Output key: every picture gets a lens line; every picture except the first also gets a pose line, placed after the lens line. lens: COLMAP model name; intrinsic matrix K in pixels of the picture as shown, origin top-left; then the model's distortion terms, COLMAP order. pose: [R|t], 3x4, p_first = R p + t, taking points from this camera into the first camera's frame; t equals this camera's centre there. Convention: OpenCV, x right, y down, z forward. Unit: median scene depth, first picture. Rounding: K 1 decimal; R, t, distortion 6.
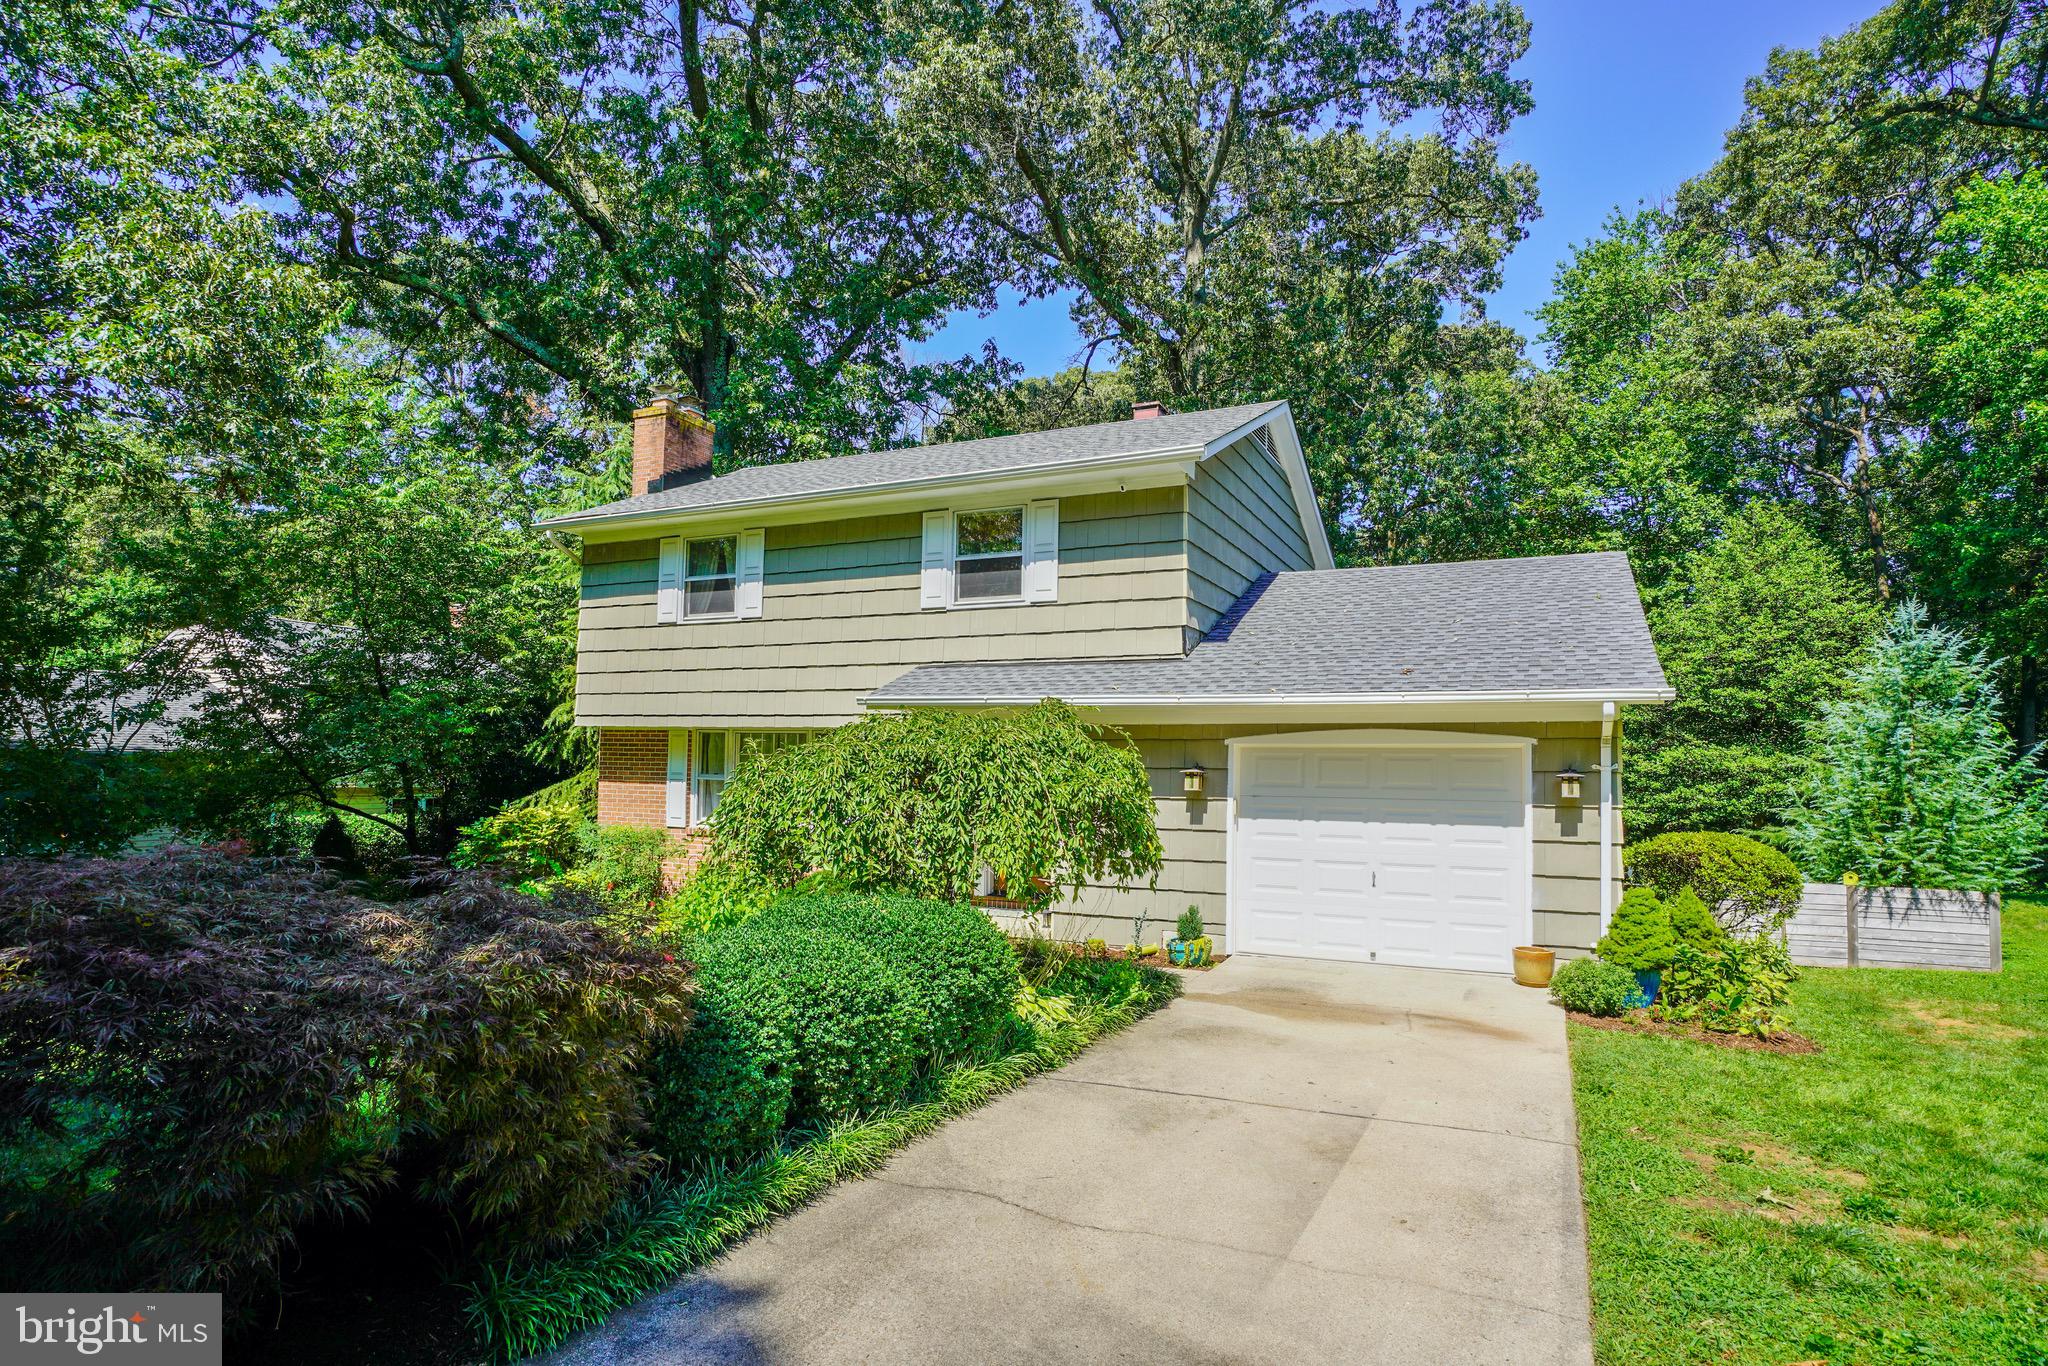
lens RADIAL K [[1097.8, 0, 1027.4], [0, 1097.8, 744.7], [0, 0, 1]] dist [0.017784, 0.001034]
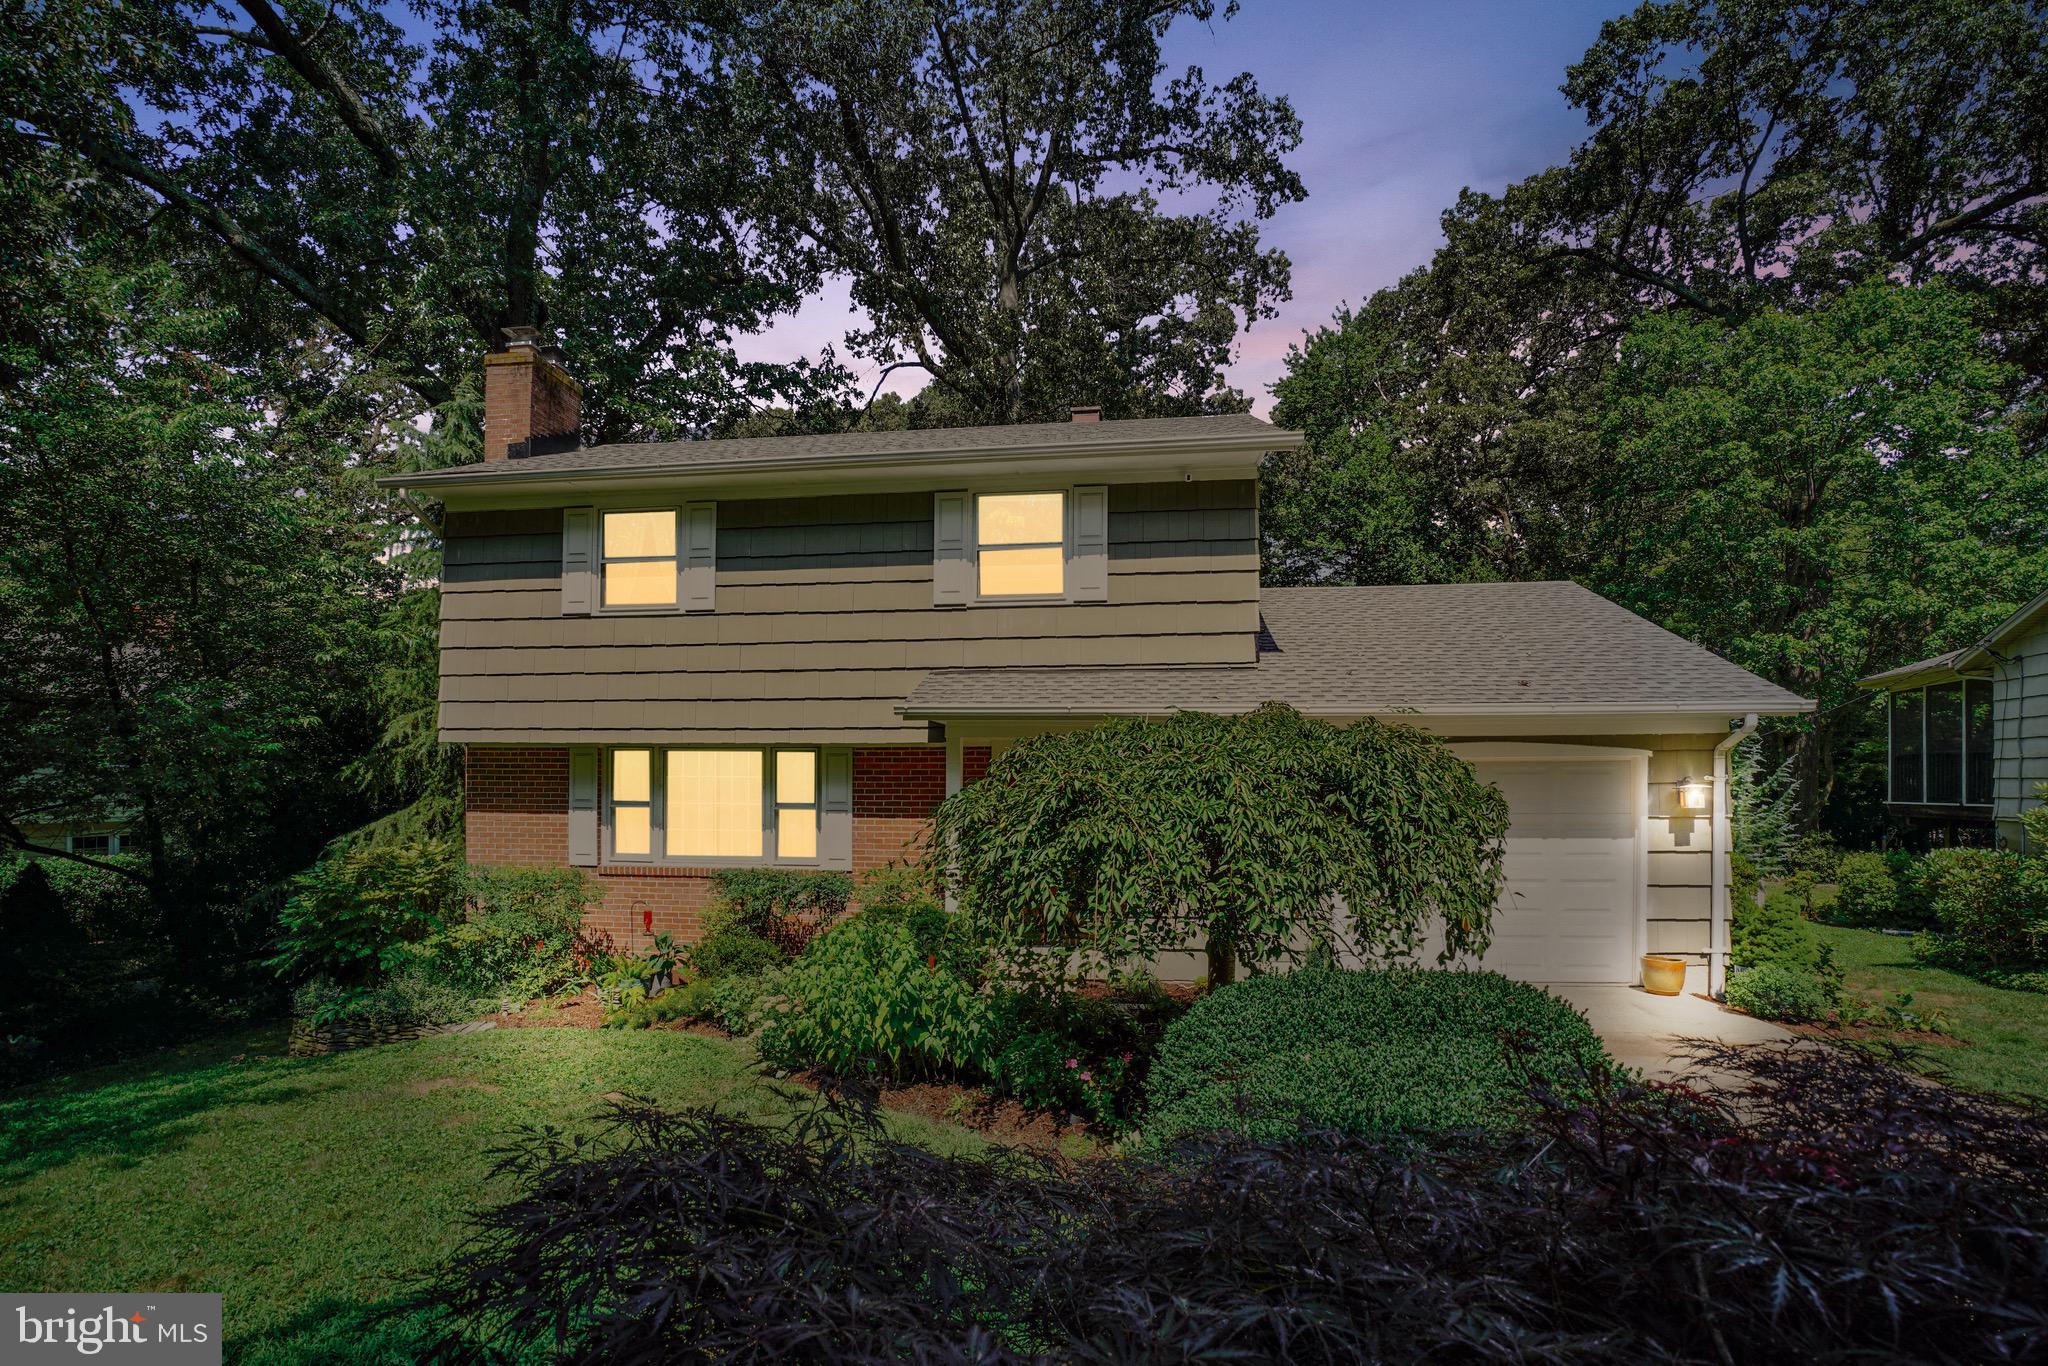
lens RADIAL K [[988.1, 0, 1023.5], [0, 988.1, 795.1], [0, 0, 1]] dist [0.000742, 0.002166]
pose [[0.956960, -0.012900, 0.289934, -0.172741], [0.004449, 0.999546, 0.029789, 0.001564], [-0.290187, -0.027216, 0.956583, 0.158139]]
